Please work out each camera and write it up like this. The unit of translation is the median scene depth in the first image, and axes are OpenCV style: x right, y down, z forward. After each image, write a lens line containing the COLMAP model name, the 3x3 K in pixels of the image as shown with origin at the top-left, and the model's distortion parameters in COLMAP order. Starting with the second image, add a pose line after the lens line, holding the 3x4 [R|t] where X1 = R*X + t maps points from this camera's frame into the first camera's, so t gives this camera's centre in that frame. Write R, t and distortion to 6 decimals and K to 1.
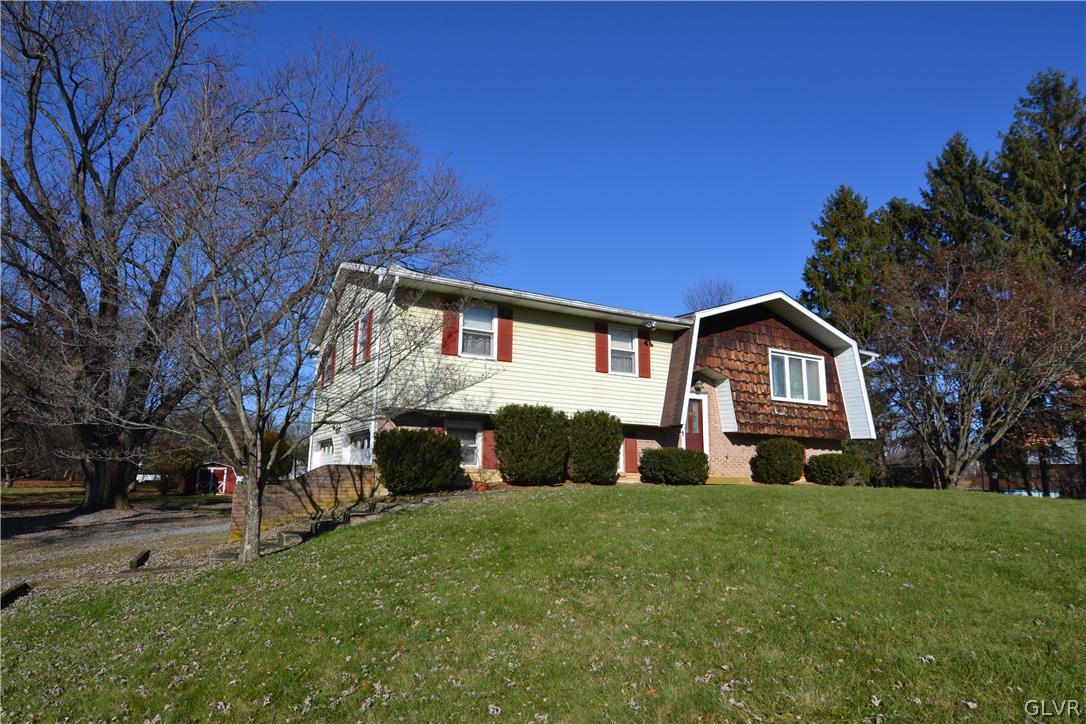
lens RADIAL K [[641.7, 0, 543.0], [0, 641.7, 362.0], [0, 0, 1]] dist [-0.020795, -0.000342]
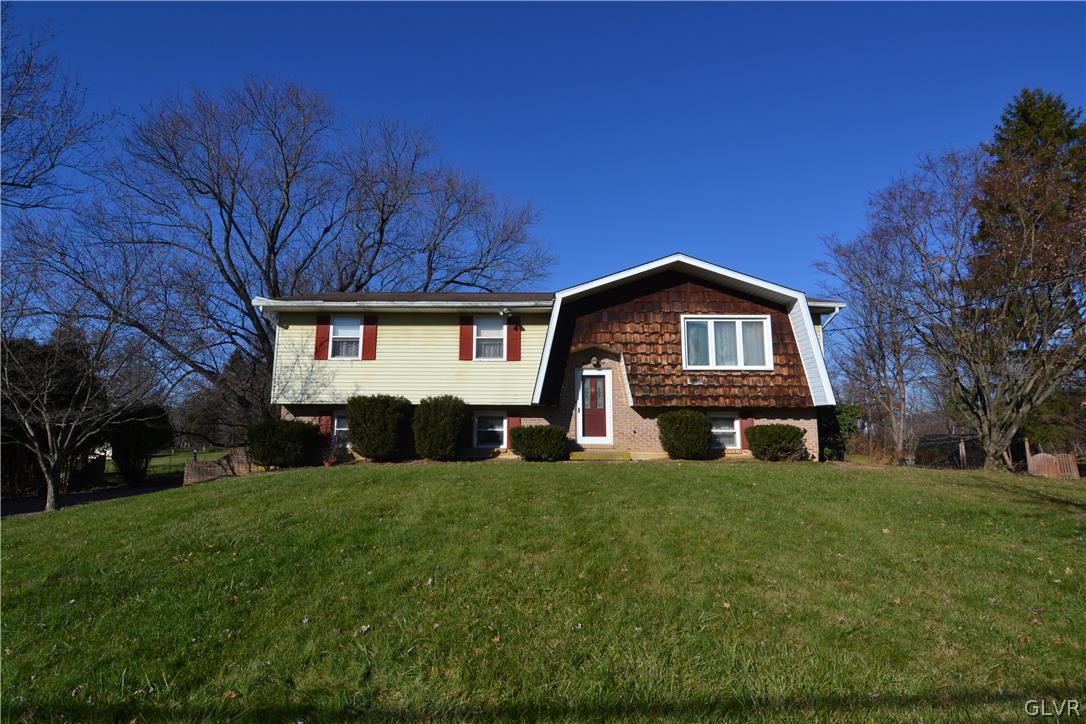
lens RADIAL K [[531.8, 0, 536.6], [0, 531.8, 363.3], [0, 0, 1]] dist [-0.002392, -0.012794]
pose [[0.869053, -0.081335, -0.487987, 0.574187], [0.098305, 0.995114, 0.009210, 0.022002], [0.484854, -0.055975, 0.872802, 0.219510]]
